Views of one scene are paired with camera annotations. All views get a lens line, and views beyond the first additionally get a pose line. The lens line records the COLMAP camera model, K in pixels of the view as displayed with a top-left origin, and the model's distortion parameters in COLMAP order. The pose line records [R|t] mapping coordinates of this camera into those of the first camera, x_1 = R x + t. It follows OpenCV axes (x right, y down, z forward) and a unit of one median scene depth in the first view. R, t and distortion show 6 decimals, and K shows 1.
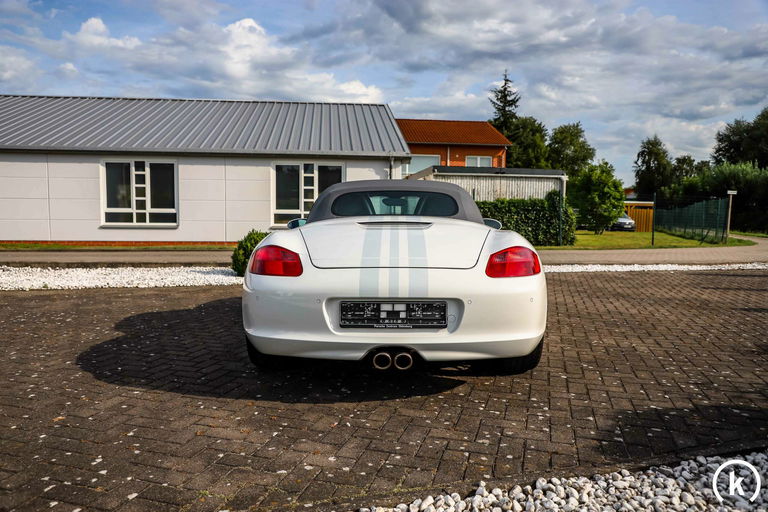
lens RADIAL K [[555.9, 0, 387.8], [0, 555.9, 255.6], [0, 0, 1]] dist [-0.050726, 0.040709]
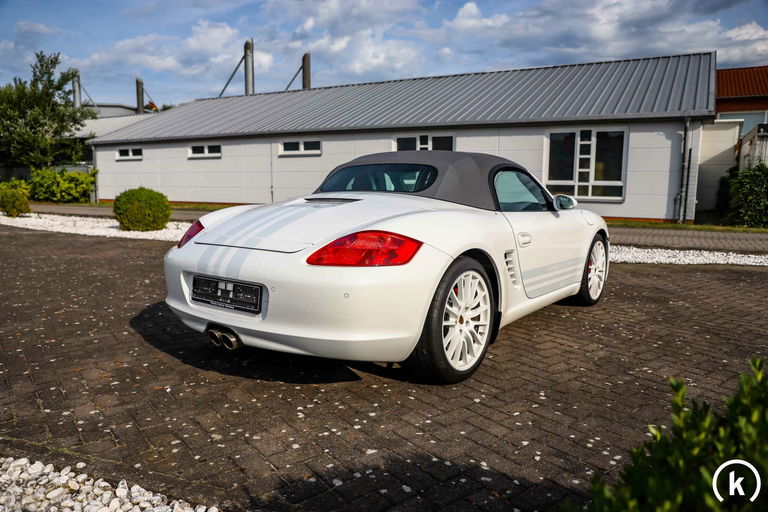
lens RADIAL K [[555.9, 0, 384.9], [0, 555.9, 252.7], [0, 0, 1]] dist [-0.050726, 0.040709]
pose [[0.812199, 0.071213, -0.579018, 0.130801], [-0.042525, 0.997108, 0.062984, -0.006591], [0.581829, -0.026533, 0.812878, 0.059151]]
